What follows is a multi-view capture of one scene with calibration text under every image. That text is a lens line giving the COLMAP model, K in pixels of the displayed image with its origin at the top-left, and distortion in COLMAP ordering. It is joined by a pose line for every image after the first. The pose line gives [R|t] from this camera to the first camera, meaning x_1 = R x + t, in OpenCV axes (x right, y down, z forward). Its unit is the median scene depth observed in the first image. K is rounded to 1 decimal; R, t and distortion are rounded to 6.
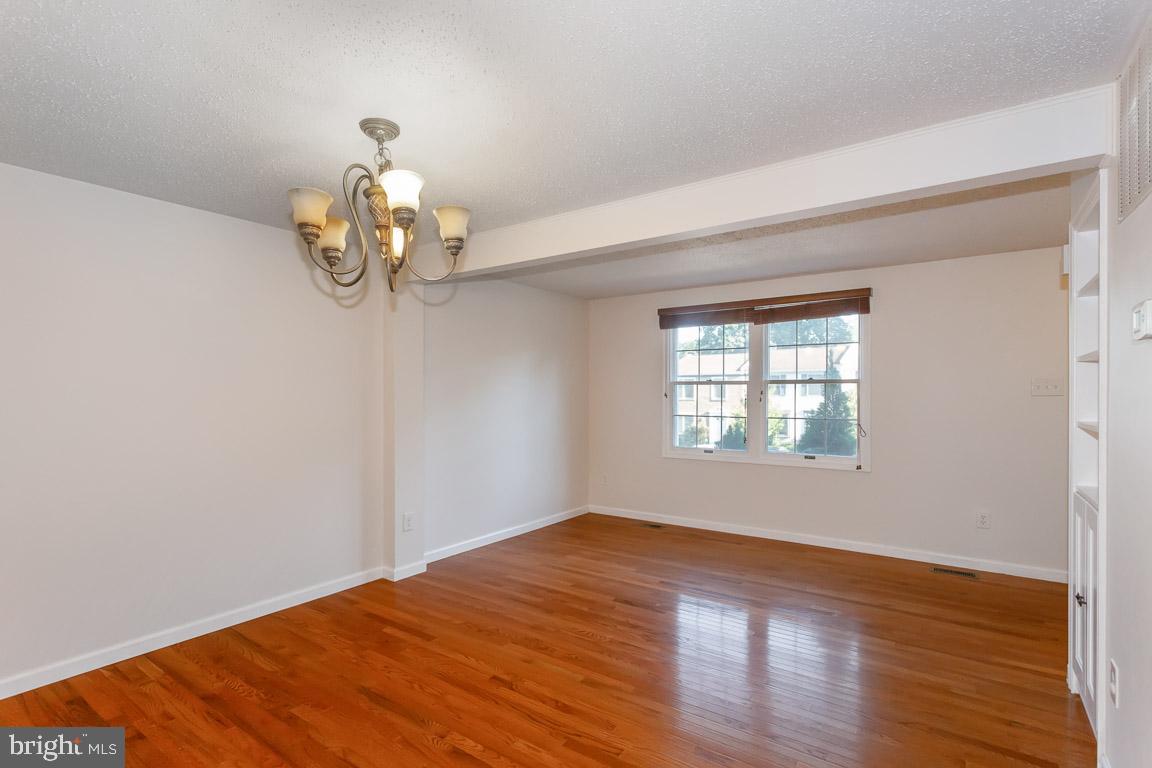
lens RADIAL K [[548.7, 0, 581.2], [0, 548.7, 392.6], [0, 0, 1]] dist [-0.001649, -0.000262]
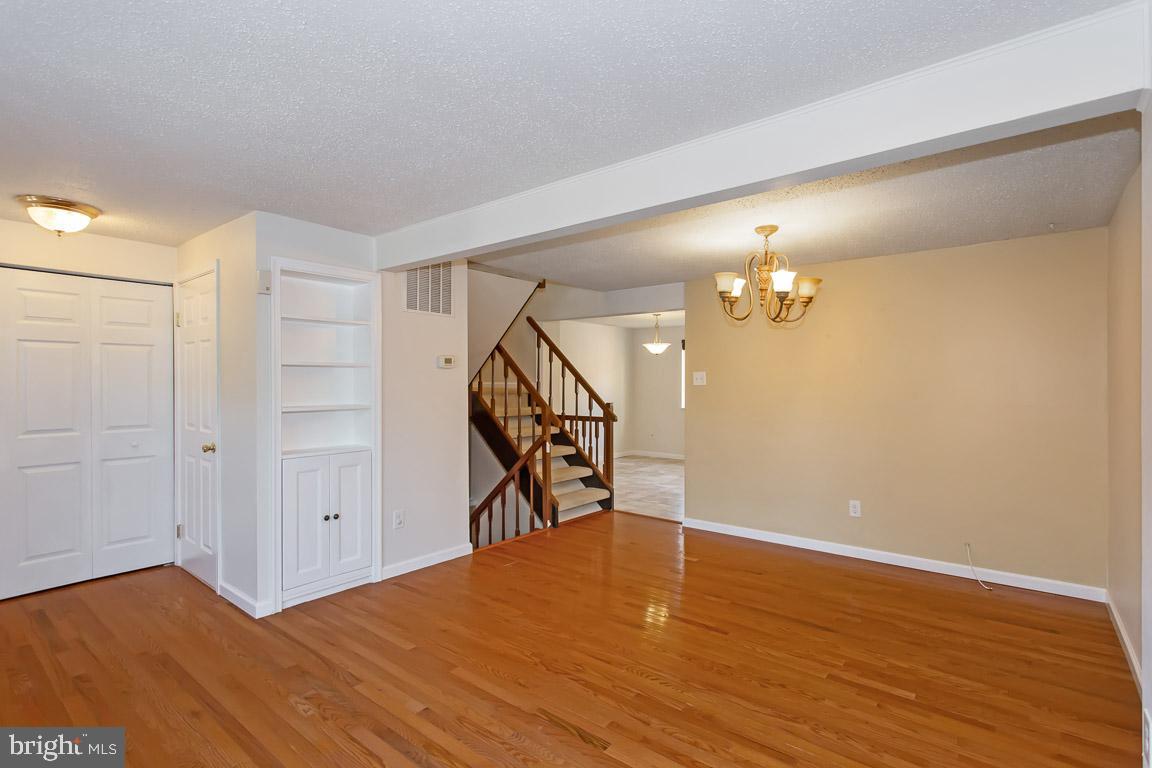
lens RADIAL K [[551.5, 0, 582.4], [0, 551.5, 372.5], [0, 0, 1]] dist [-0.001367, 0.000152]
pose [[-0.997660, 0.001950, 0.068348, 0.041501], [0.000507, 0.999777, -0.021121, -0.004325], [-0.068374, -0.021037, -0.997438, 1.447902]]
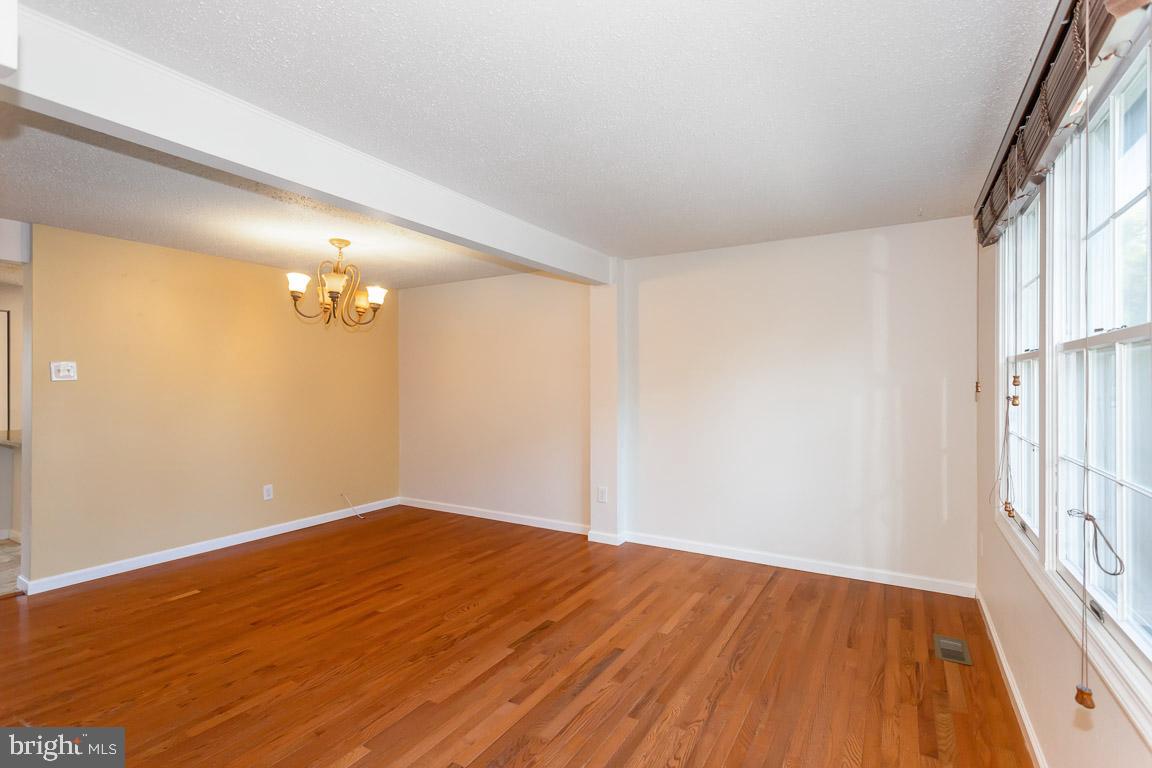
lens RADIAL K [[551.5, 0, 582.4], [0, 551.5, 372.5], [0, 0, 1]] dist [-0.001367, 0.000152]
pose [[0.080522, -0.012867, -0.996670, 0.850774], [0.000399, 0.999917, -0.012877, -0.003181], [0.996753, 0.000639, 0.080521, 0.893131]]
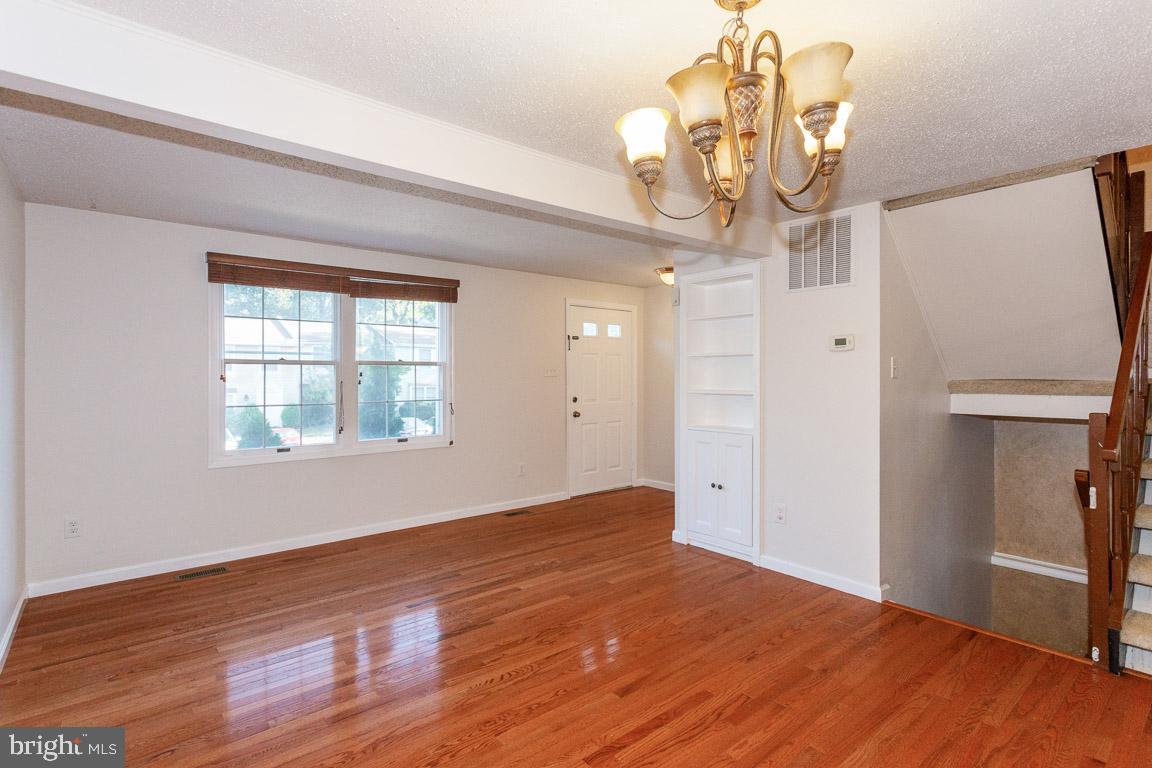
lens RADIAL K [[560.6, 0, 576.2], [0, 560.6, 371.6], [0, 0, 1]] dist [-0.001647, 0.000802]
pose [[0.269868, 0.004512, 0.962887, -0.587917], [0.001634, 0.999985, -0.005144, 0.000609], [-0.962896, 0.002961, 0.269857, 0.535414]]
